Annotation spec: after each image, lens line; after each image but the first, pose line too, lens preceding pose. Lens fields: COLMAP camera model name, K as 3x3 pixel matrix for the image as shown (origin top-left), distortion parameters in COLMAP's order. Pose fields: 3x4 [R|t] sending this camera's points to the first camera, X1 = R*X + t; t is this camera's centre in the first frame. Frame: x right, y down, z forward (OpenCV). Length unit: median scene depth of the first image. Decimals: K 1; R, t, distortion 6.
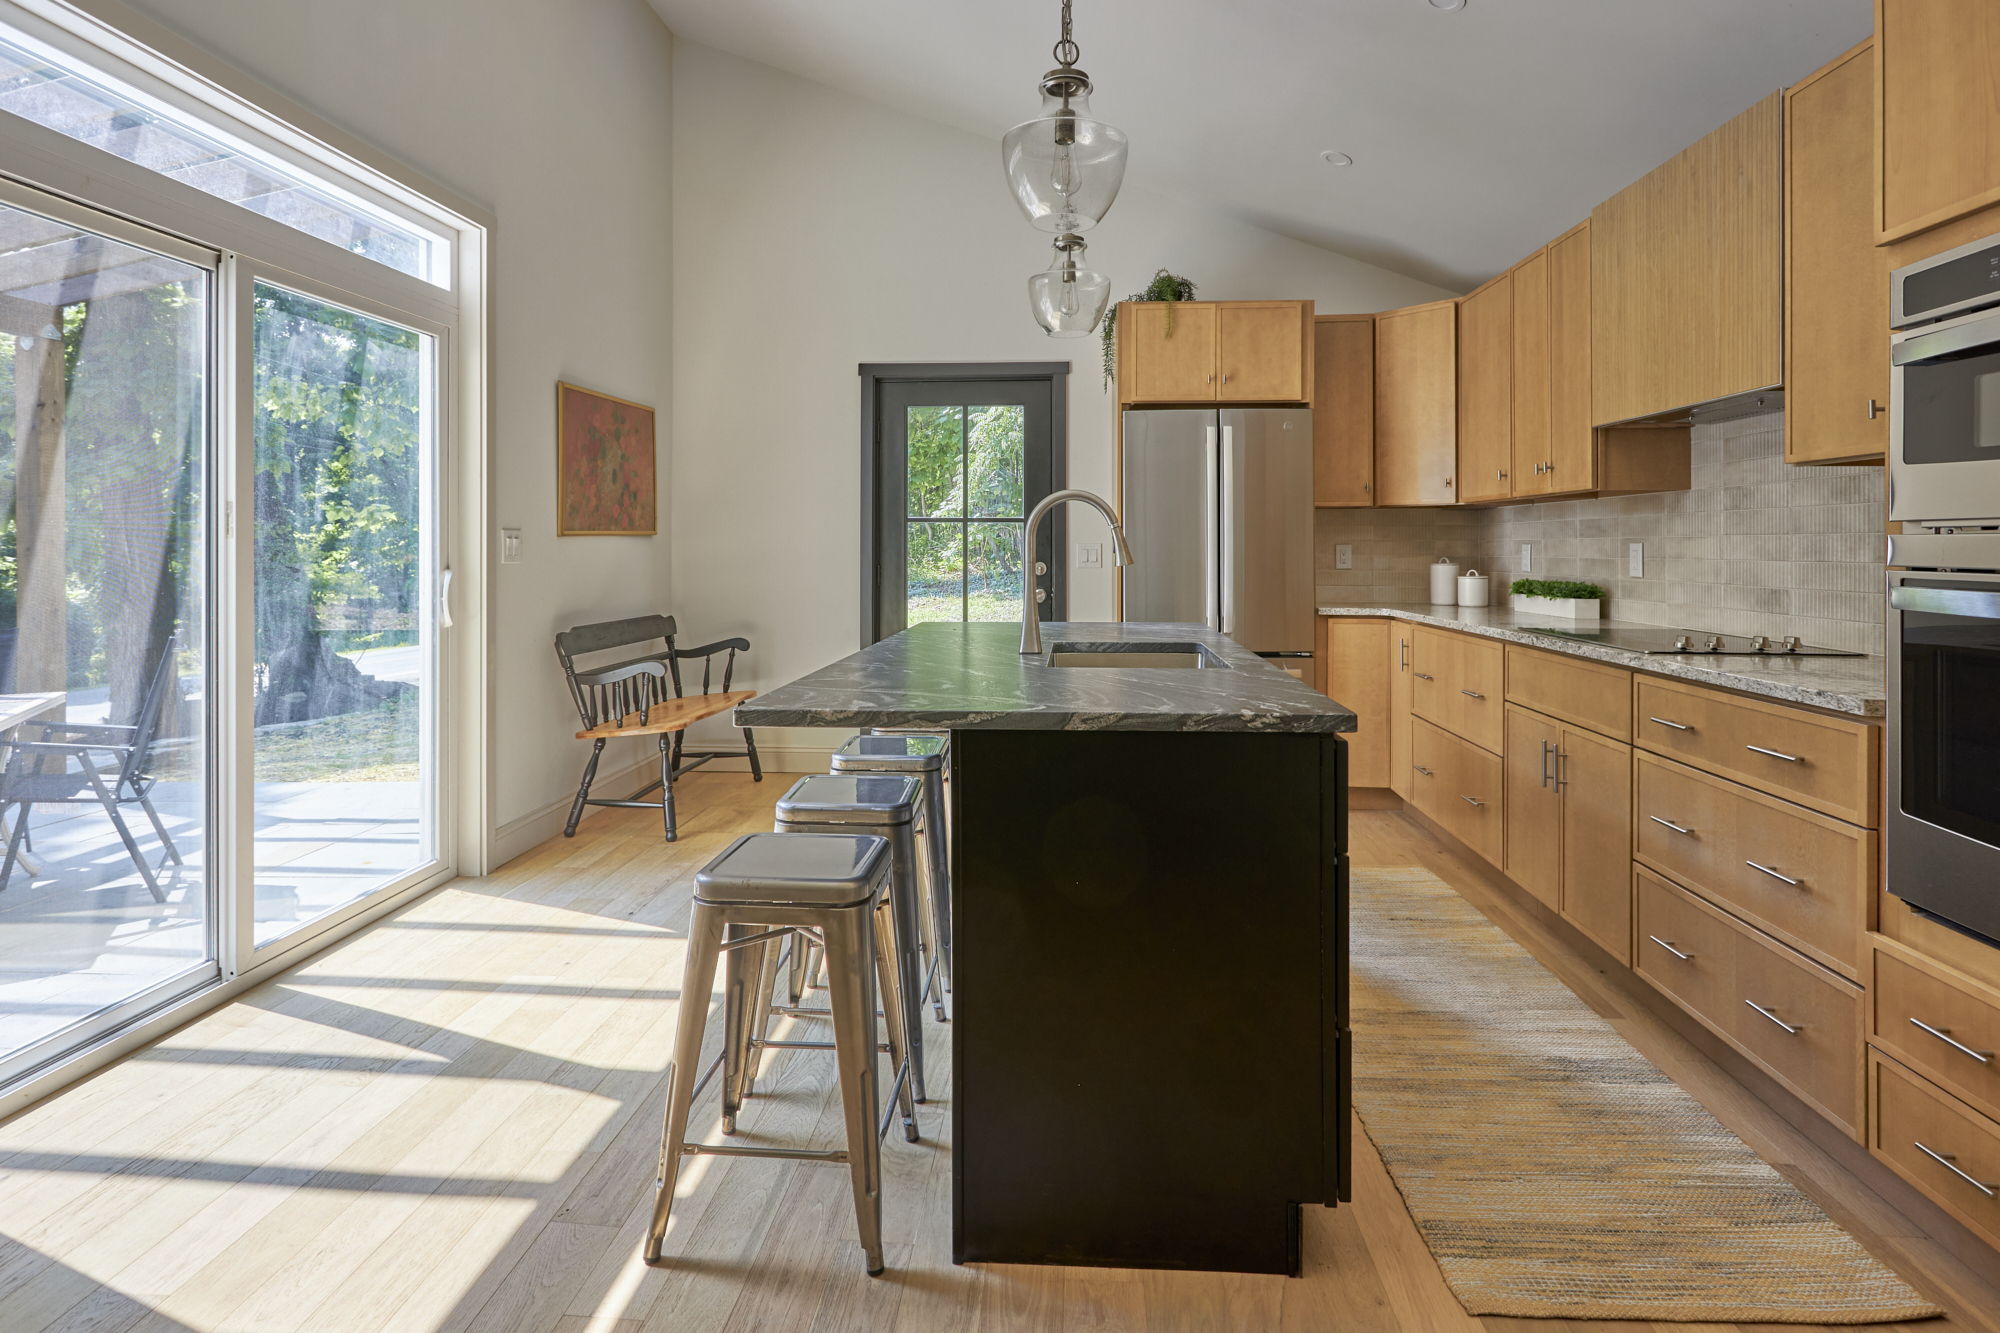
lens RADIAL K [[1011.6, 0, 1016.8], [0, 1011.6, 546.2], [0, 0, 1]] dist [-0.000399, 0.001931]
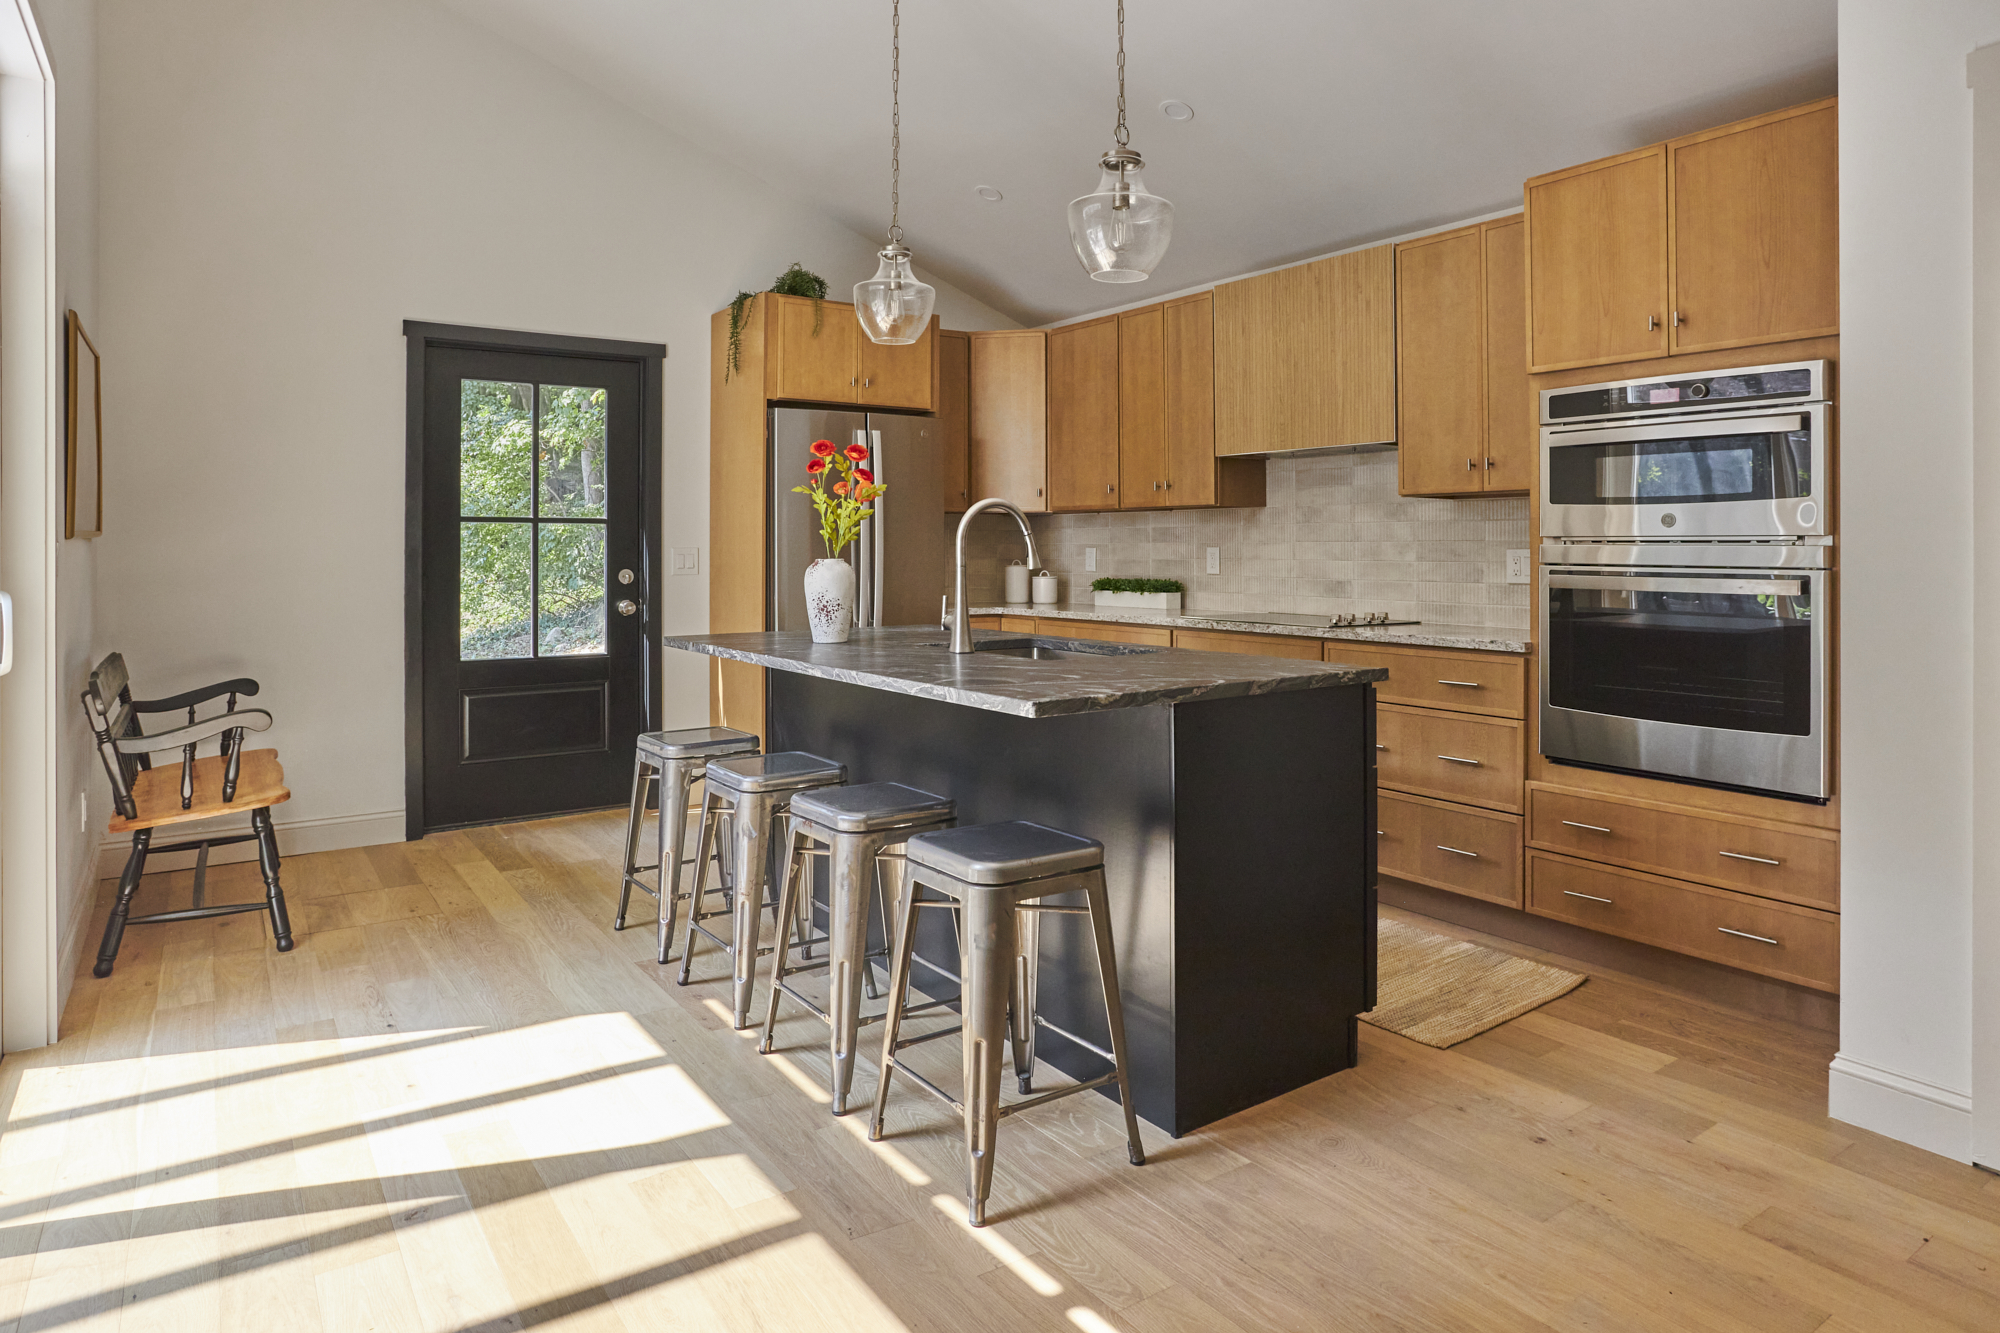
lens RADIAL K [[1179.3, 0, 1009.8], [0, 1179.3, 525.5], [0, 0, 1]] dist [-0.032354, 0.000510]
pose [[0.786216, 0.009347, 0.617881, -0.579515], [0.001925, 0.999844, -0.017575, -0.005750], [-0.617948, 0.015007, 0.786075, -0.002288]]
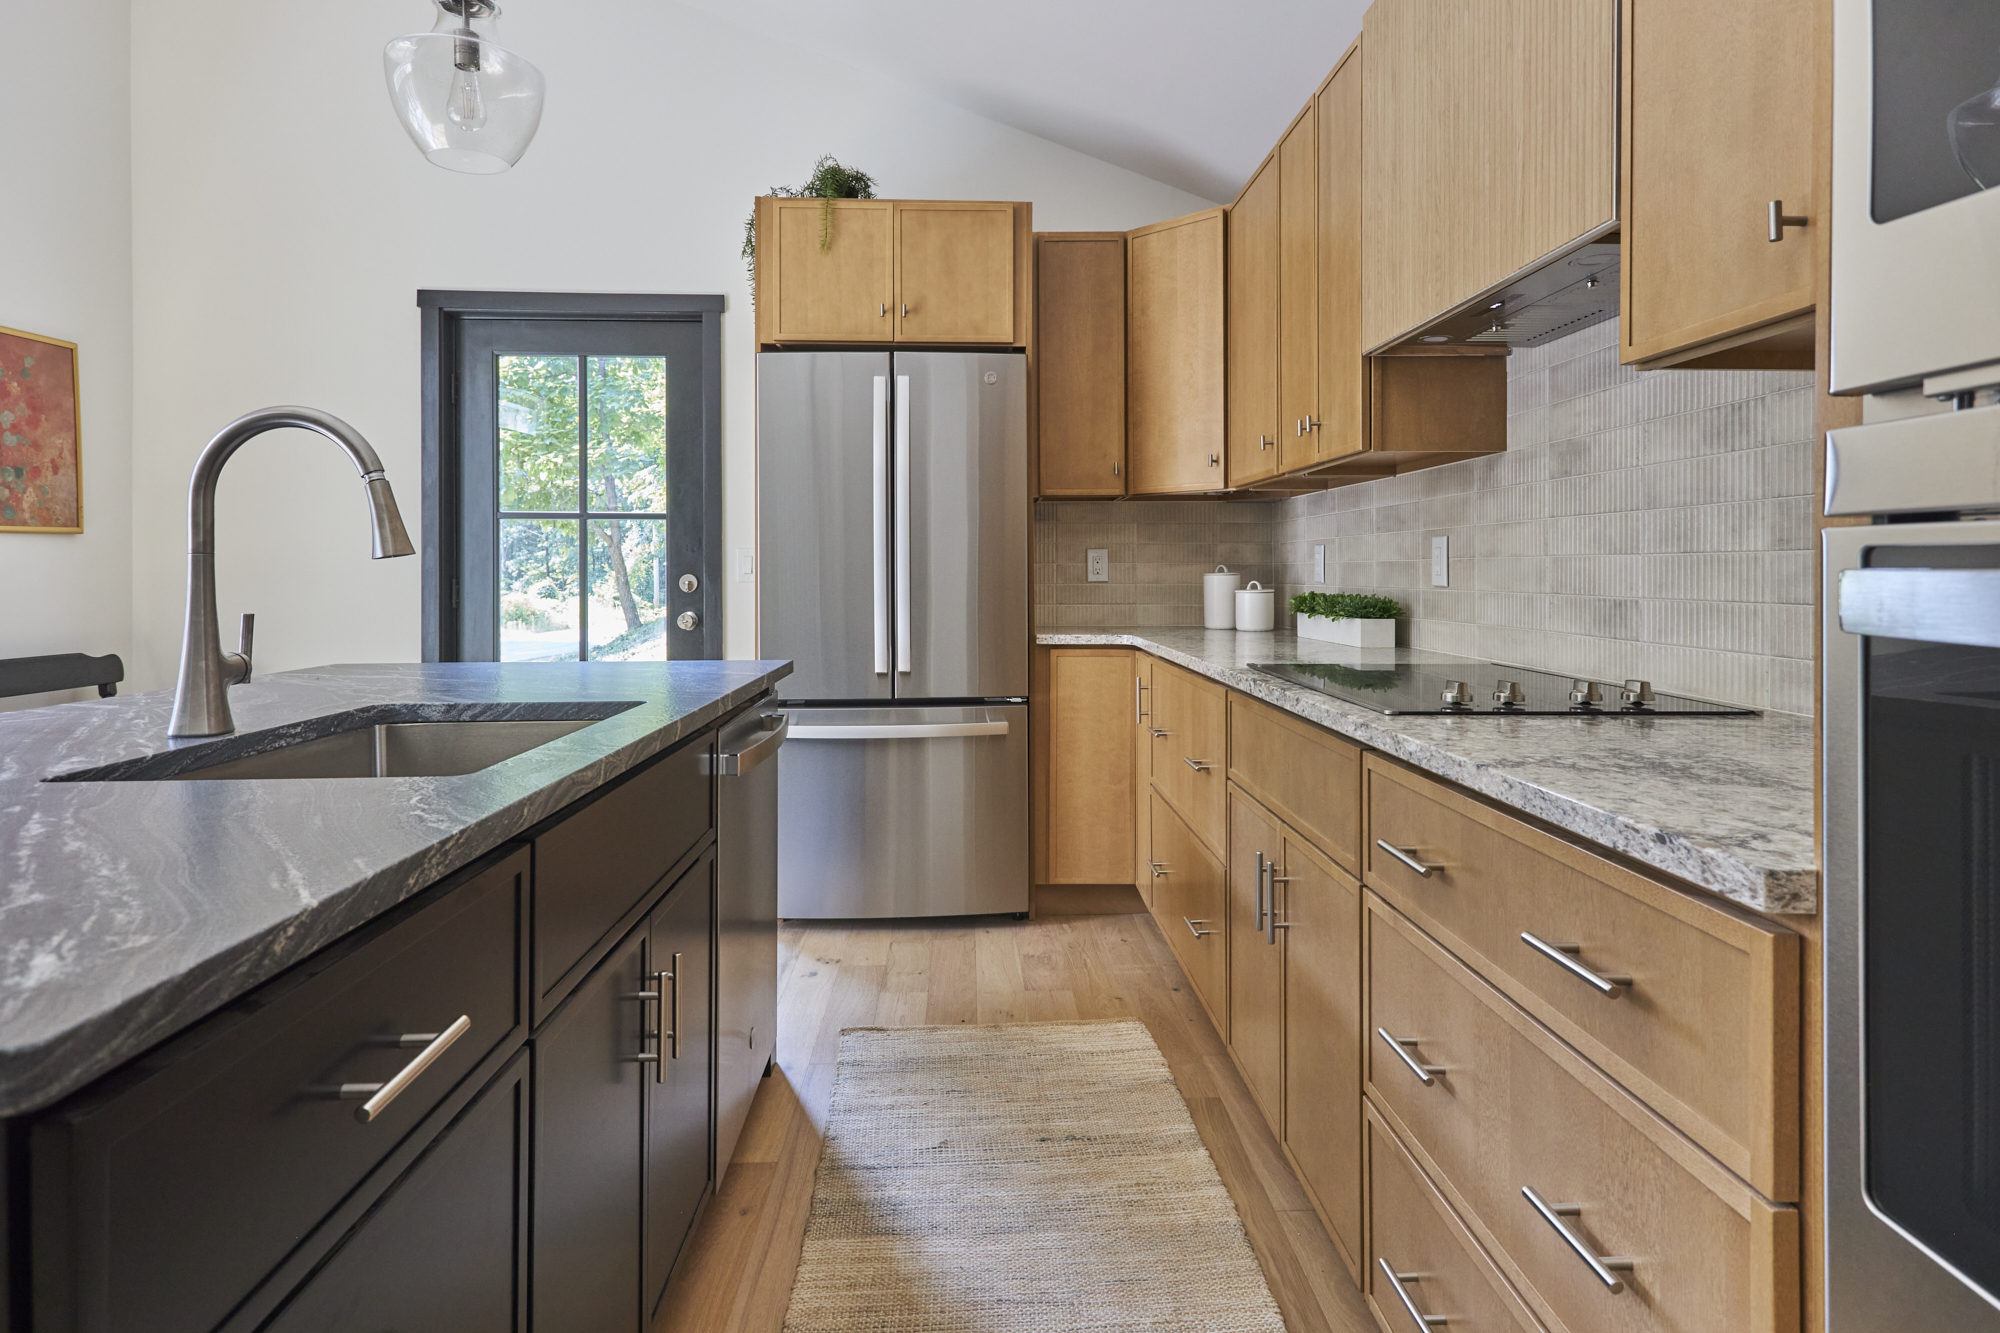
lens RADIAL K [[1088.9, 0, 1007.0], [0, 1088.9, 571.6], [0, 0, 1]] dist [0.026292, -0.005643]
pose [[0.994582, -0.001859, 0.103939, 0.283921], [0.001609, 0.999996, 0.002492, 0.021001], [-0.103944, -0.002312, 0.994581, 0.343355]]
